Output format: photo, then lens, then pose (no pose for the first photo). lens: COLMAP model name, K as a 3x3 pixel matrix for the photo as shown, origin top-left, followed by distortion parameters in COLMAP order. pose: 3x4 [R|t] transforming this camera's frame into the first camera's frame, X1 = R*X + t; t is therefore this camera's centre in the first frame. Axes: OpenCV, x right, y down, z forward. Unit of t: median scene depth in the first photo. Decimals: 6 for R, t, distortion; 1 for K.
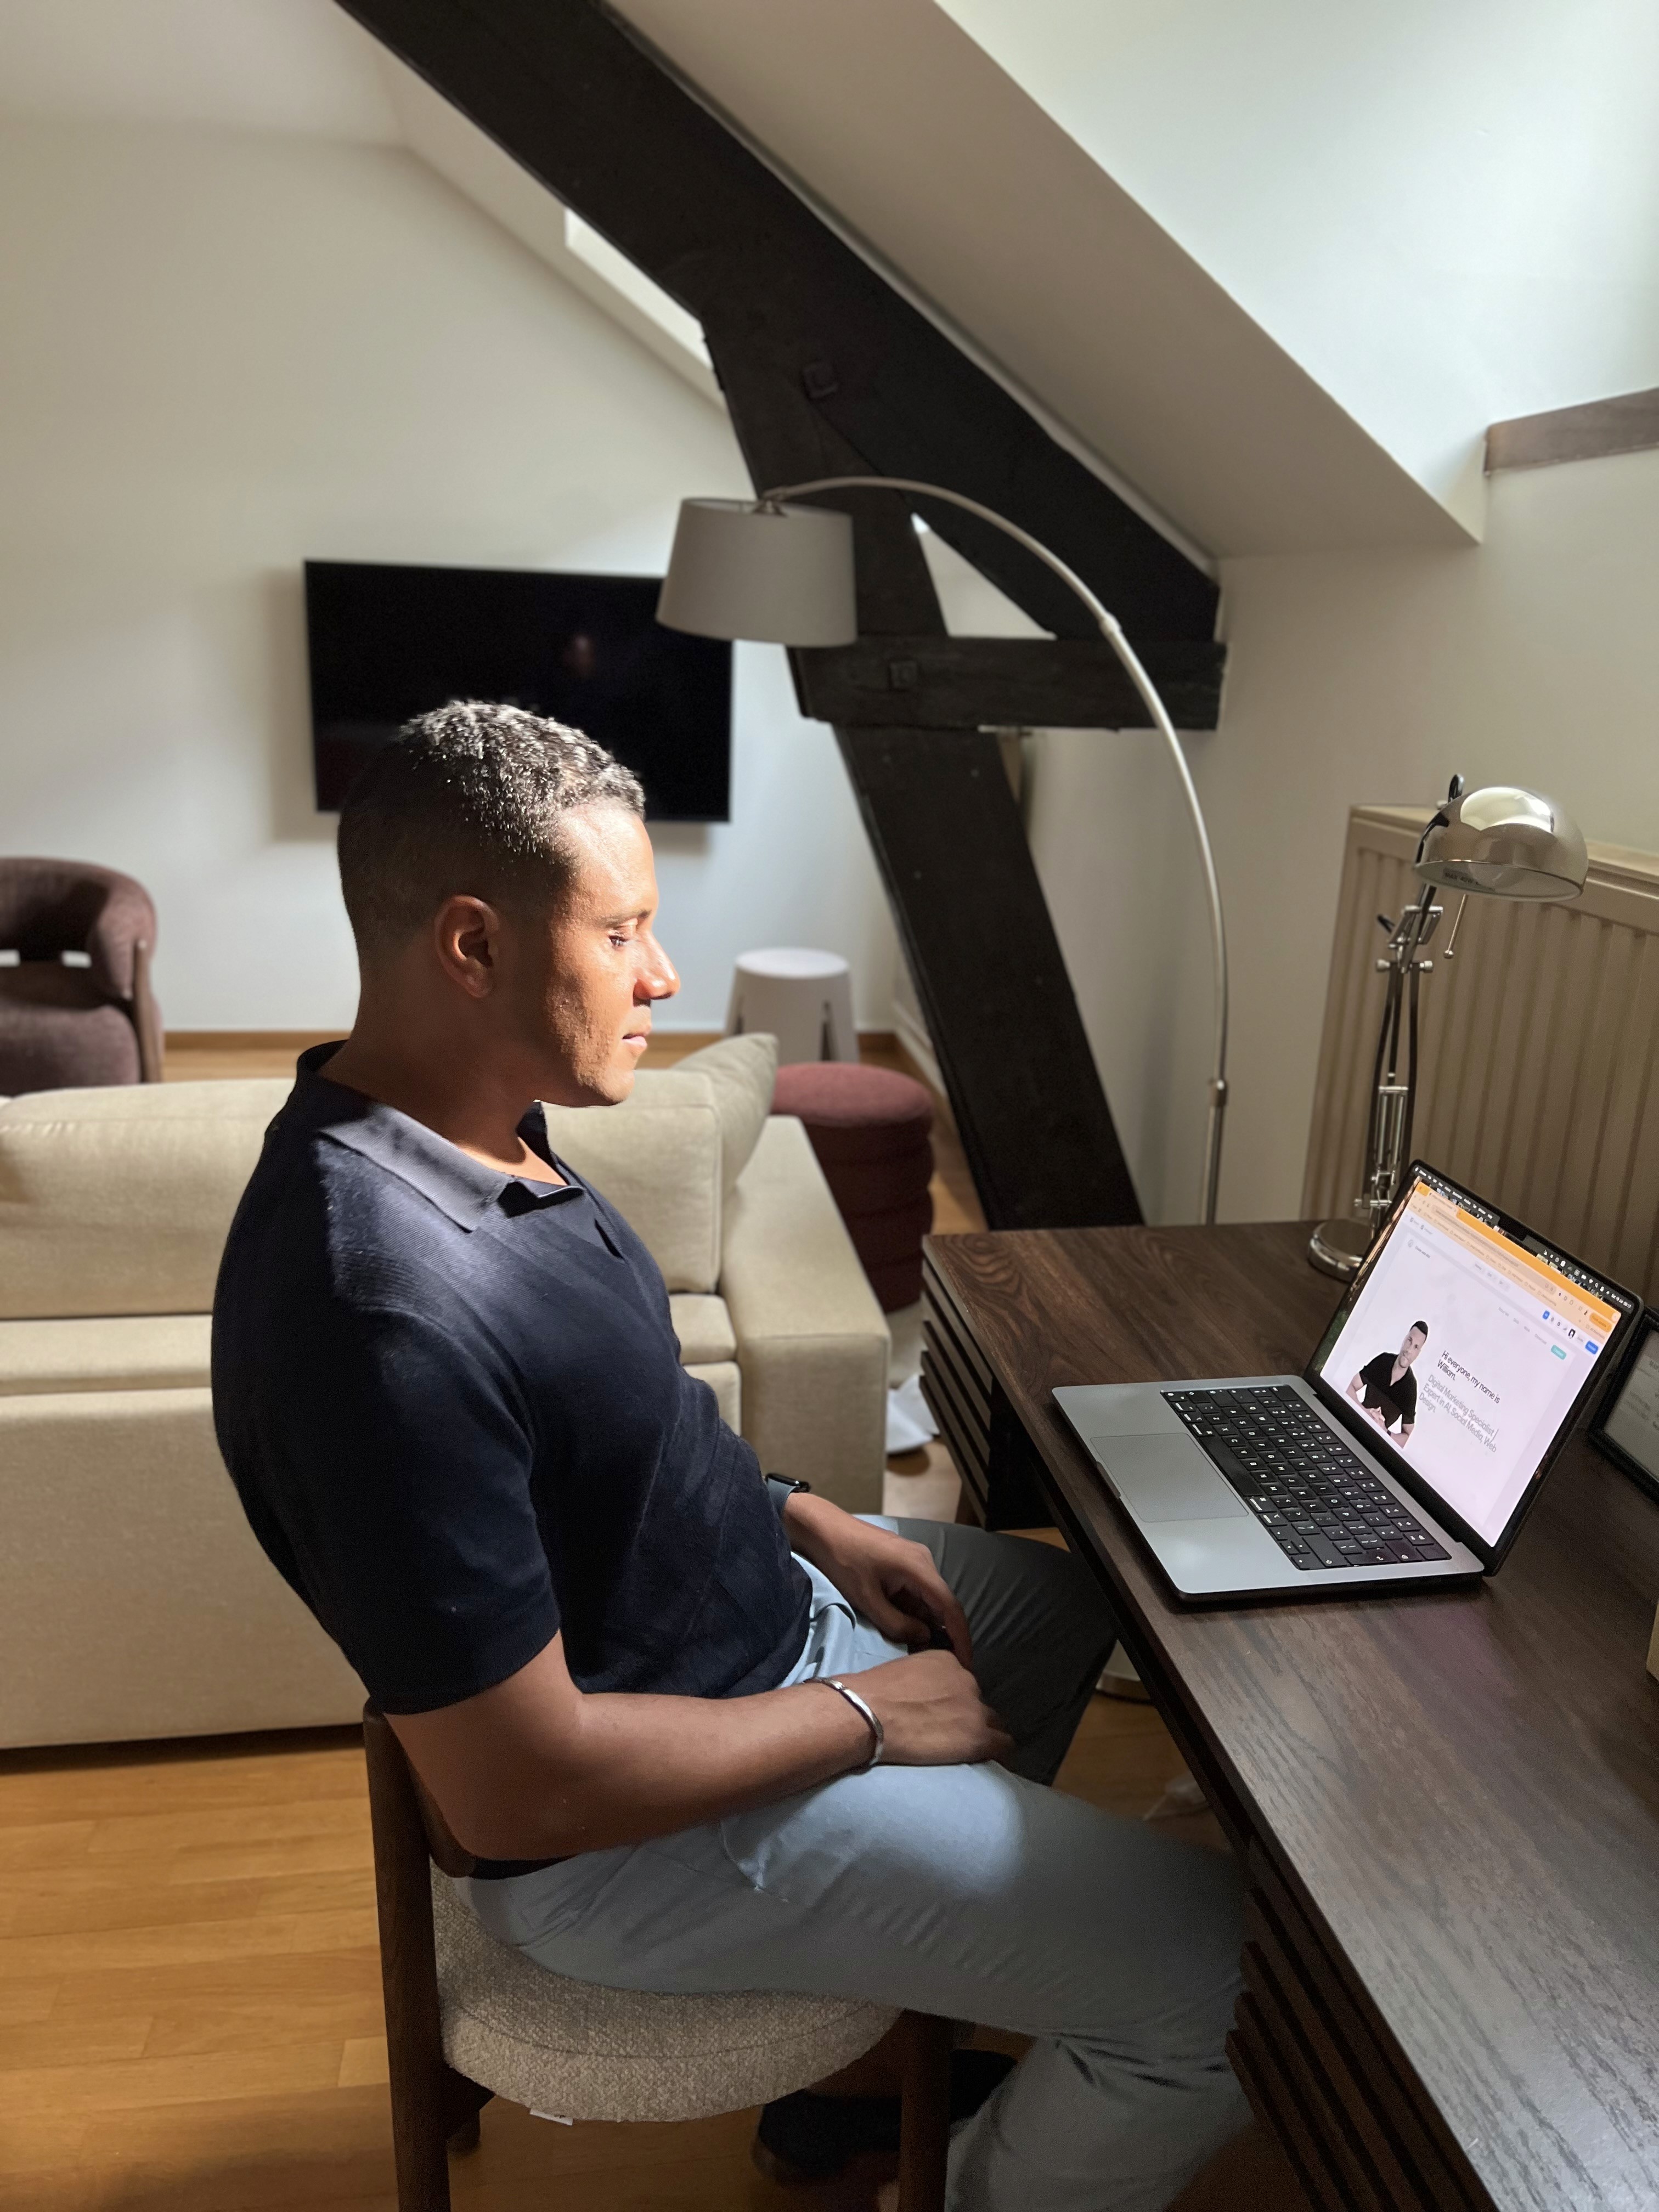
lens RADIAL K [[1664.4, 0, 818.2], [0, 1664.4, 1105.3], [0, 0, 1]] dist [0.013594, -0.001760]
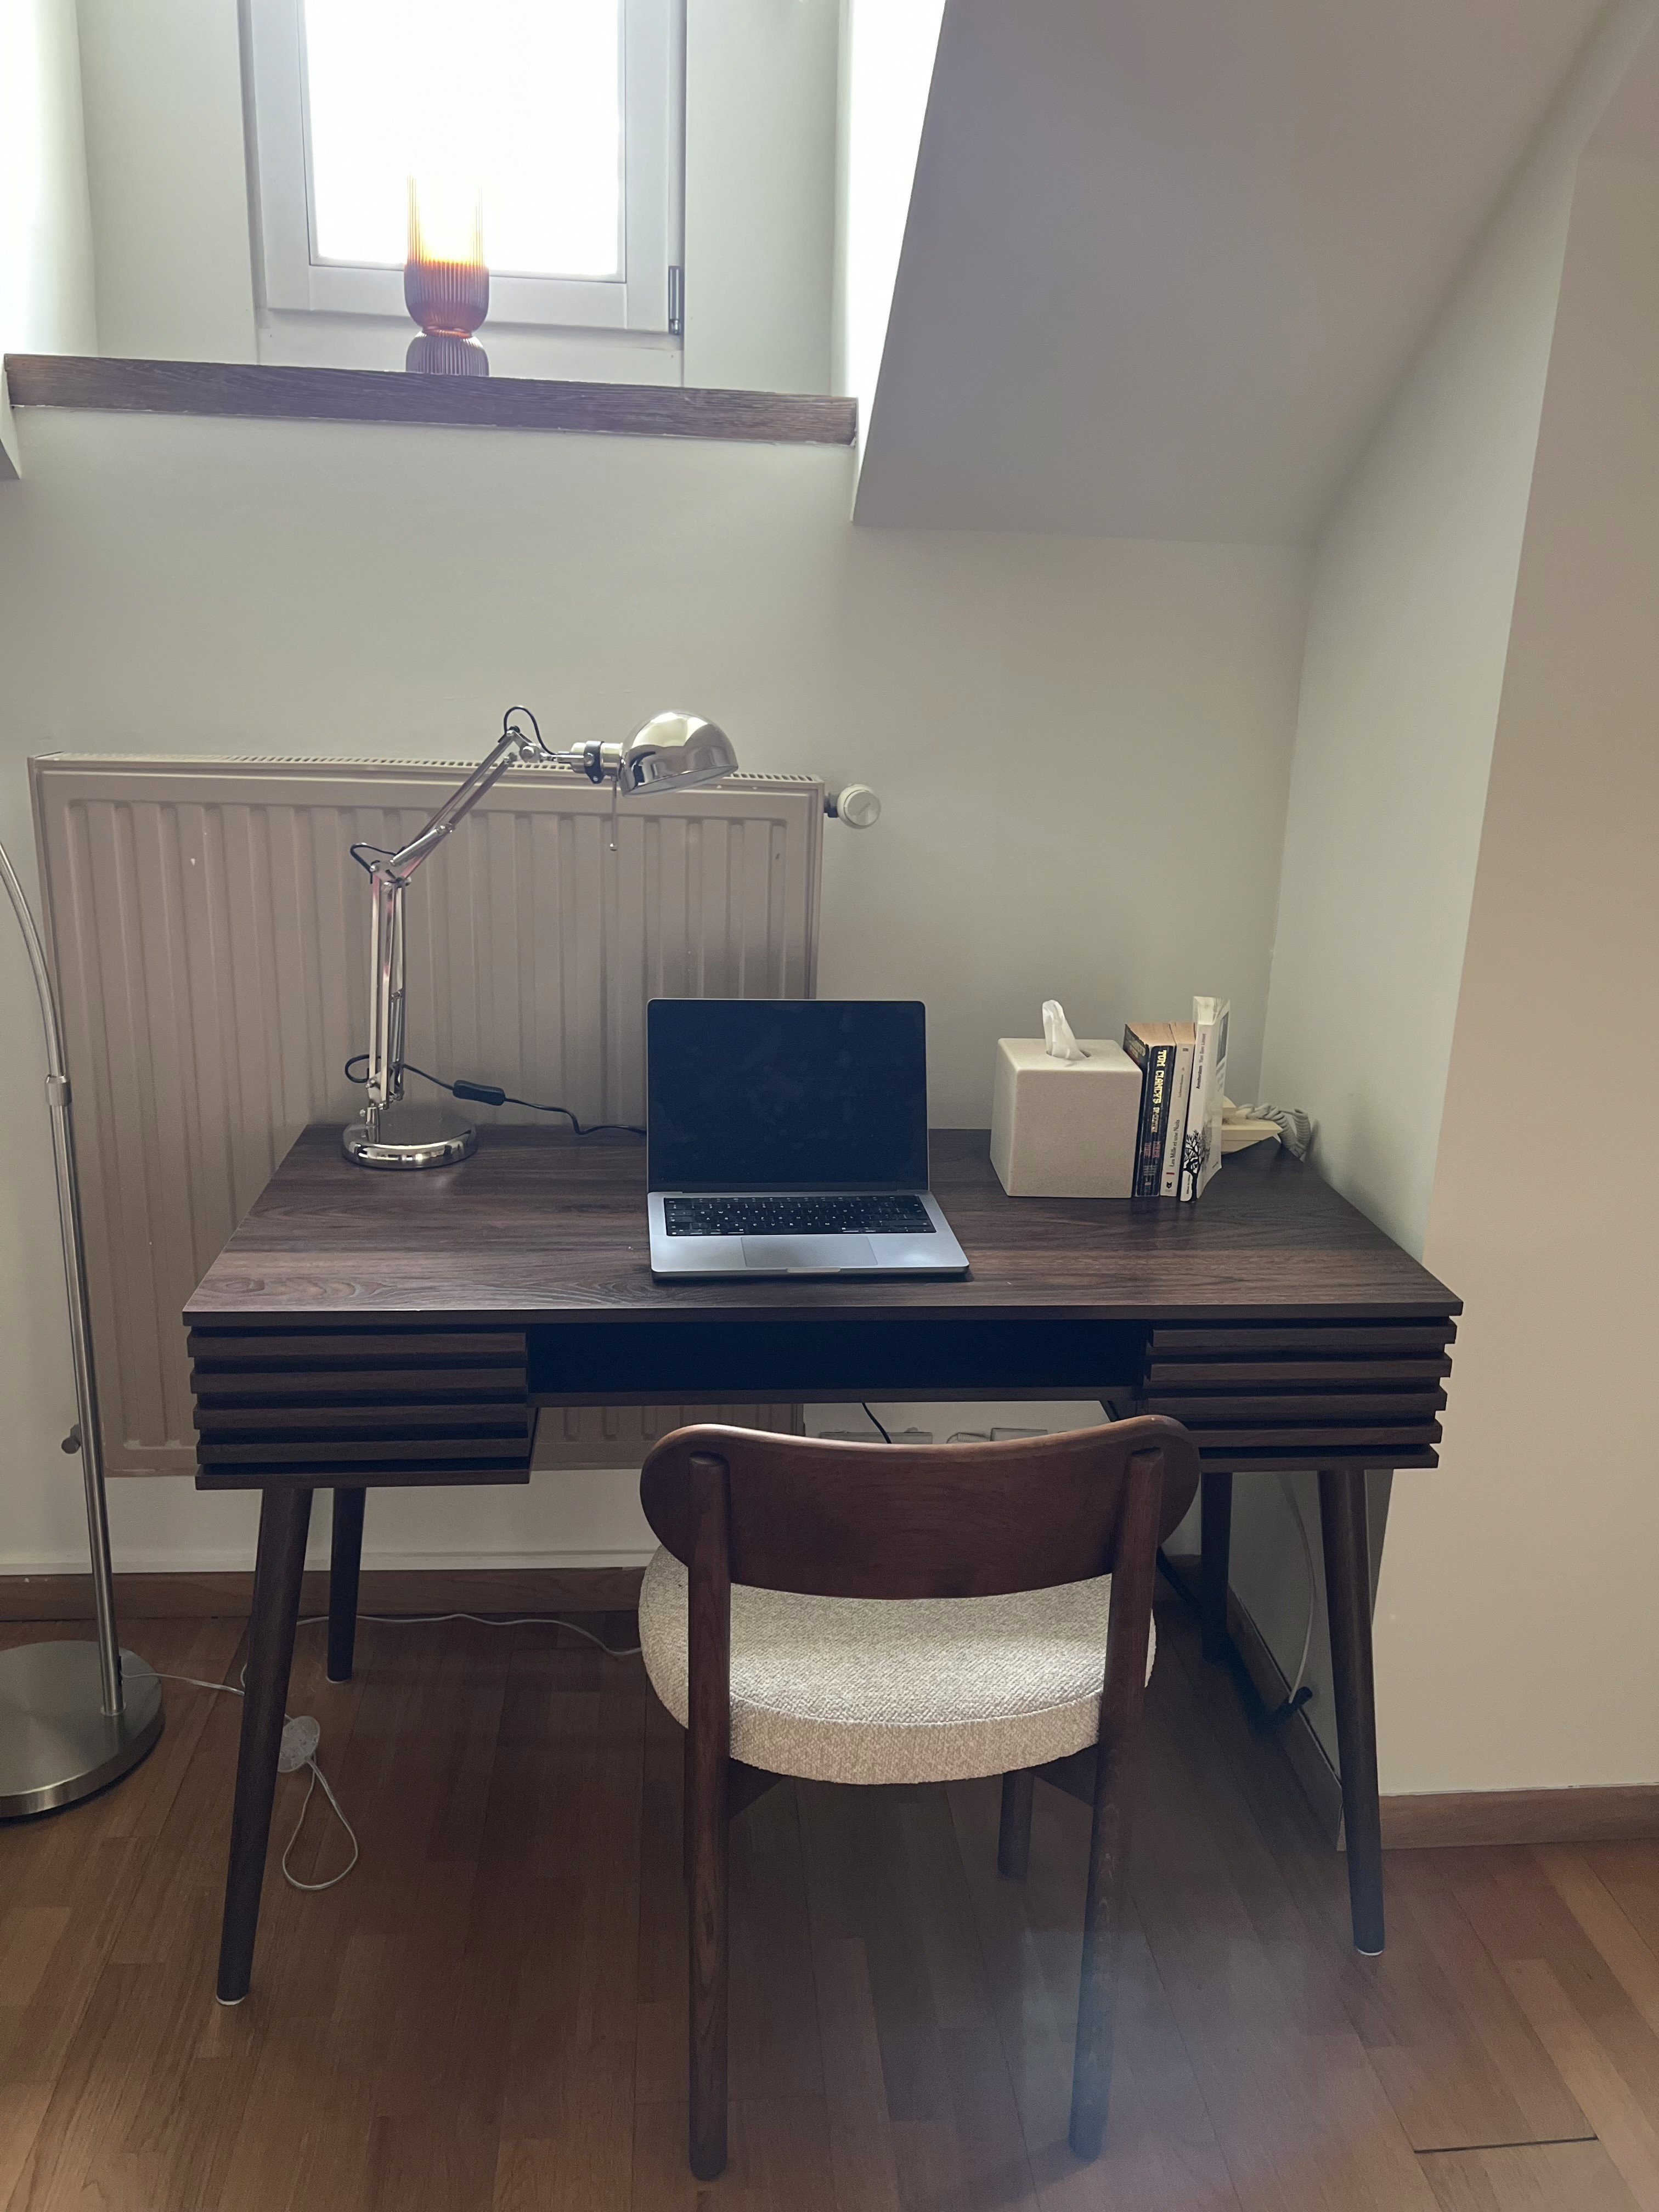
lens RADIAL K [[1664.4, 0, 828.0], [0, 1664.4, 1104.1], [0, 0, 1]] dist [0.013594, -0.001760]
pose [[0.044321, -0.313331, 0.948609, -0.940851], [0.241875, 0.924657, 0.294119, -0.257540], [-0.969295, 0.216409, 0.116769, 0.763040]]
